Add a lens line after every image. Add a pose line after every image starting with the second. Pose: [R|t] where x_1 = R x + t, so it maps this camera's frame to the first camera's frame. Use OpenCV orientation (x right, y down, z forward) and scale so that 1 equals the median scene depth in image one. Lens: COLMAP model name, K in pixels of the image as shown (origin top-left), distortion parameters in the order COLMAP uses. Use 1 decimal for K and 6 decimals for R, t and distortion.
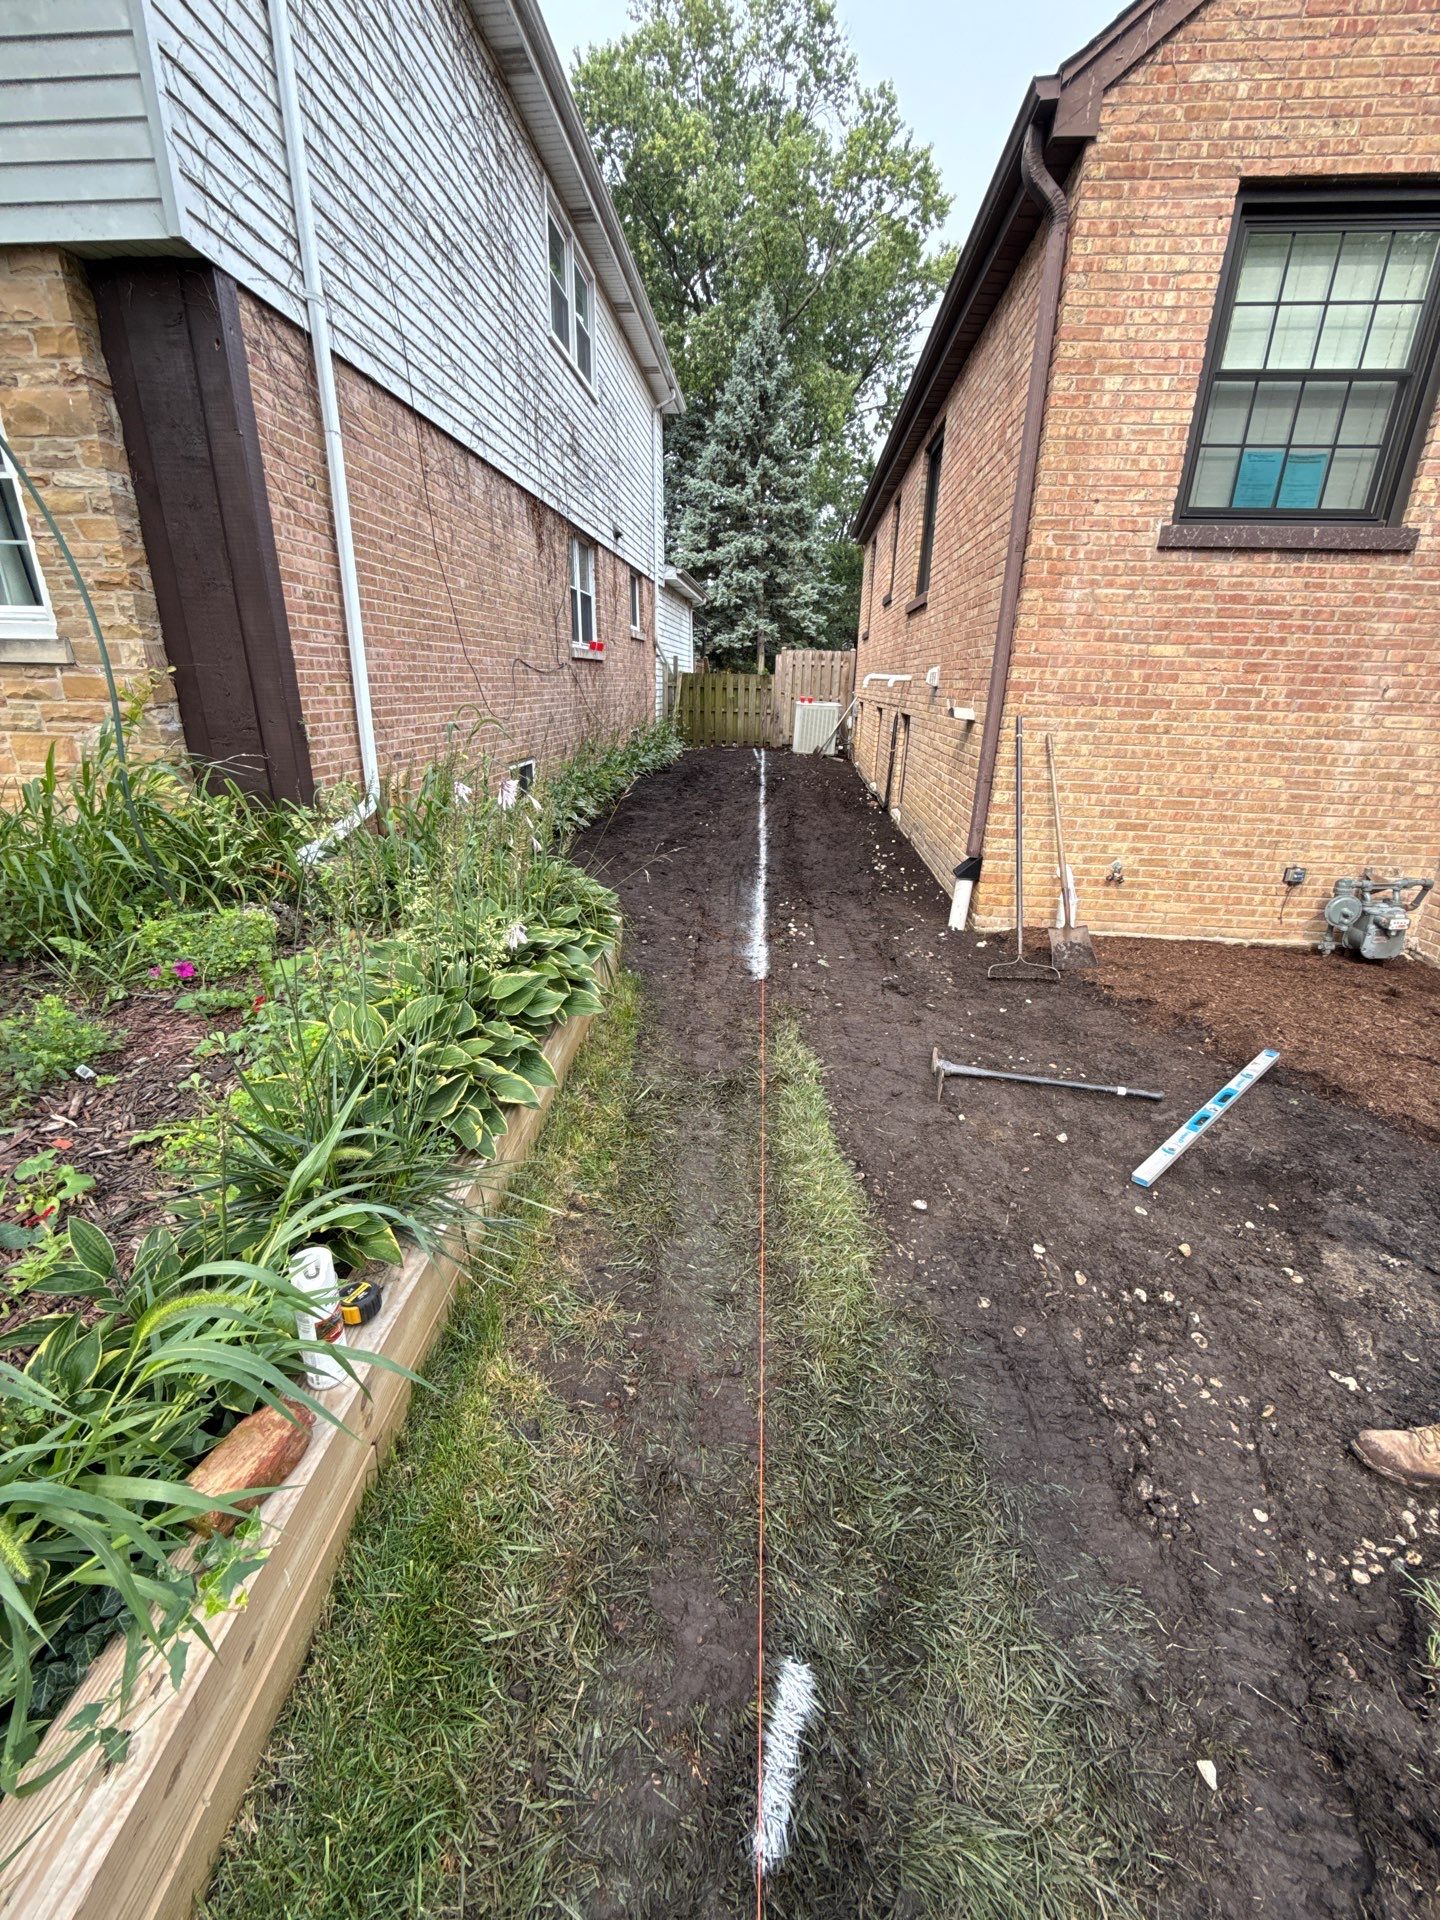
lens RADIAL K [[751.0, 0, 726.5], [0, 751.0, 959.7], [0, 0, 1]] dist [-0.000495, -0.000109]
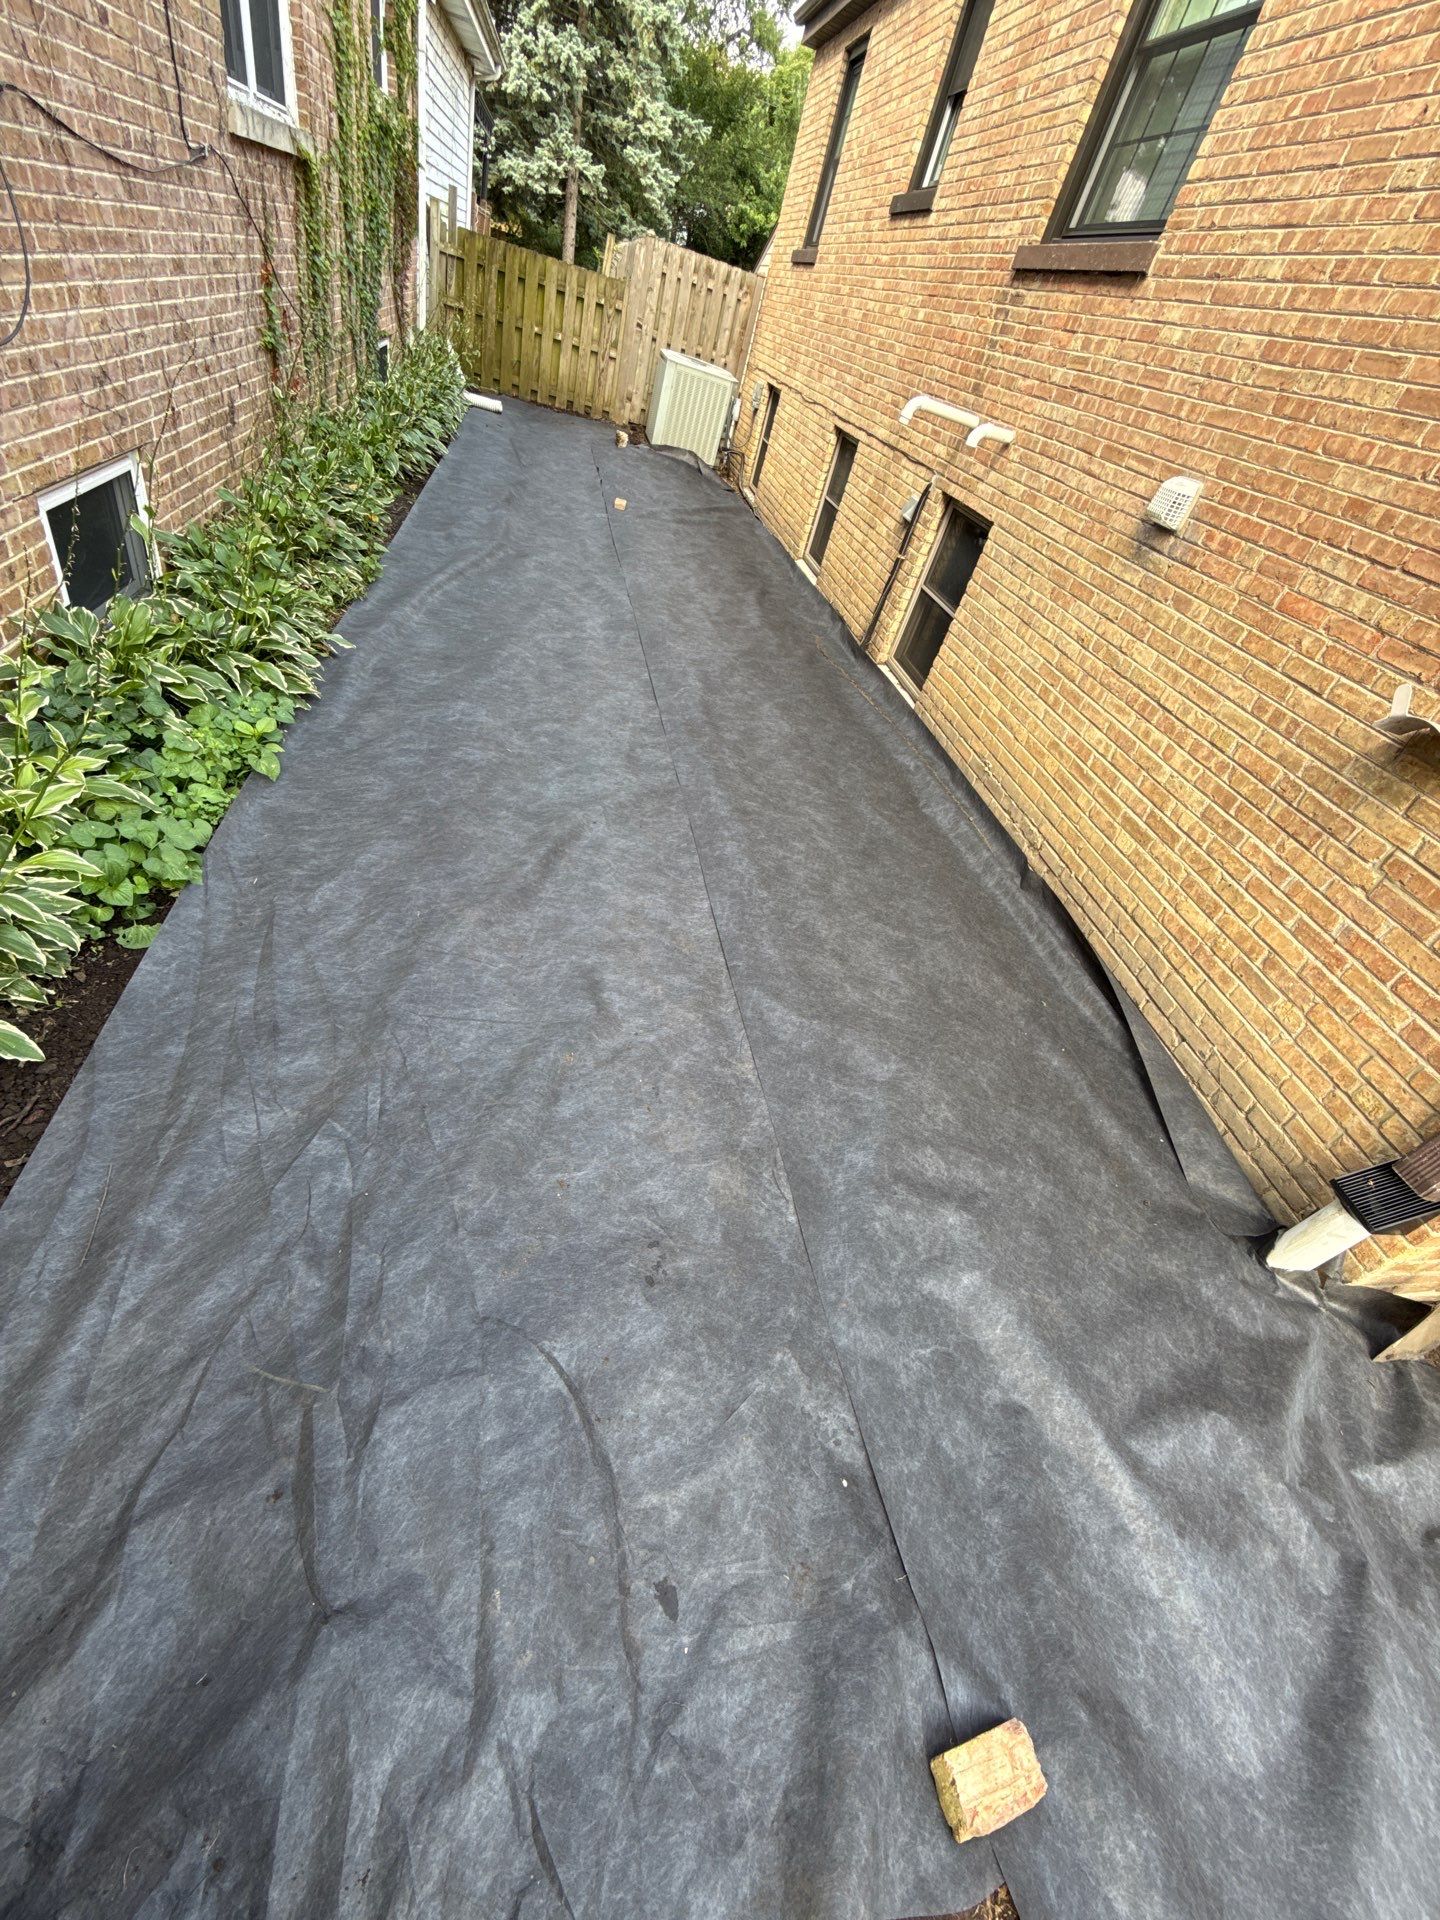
lens RADIAL K [[751.0, 0, 727.6], [0, 751.0, 949.9], [0, 0, 1]] dist [-0.000495, -0.000109]
pose [[0.945679, 0.013281, 0.324831, -0.150907], [-0.133870, 0.926432, 0.351856, -0.330594], [-0.296261, -0.376228, 0.877885, 0.770263]]
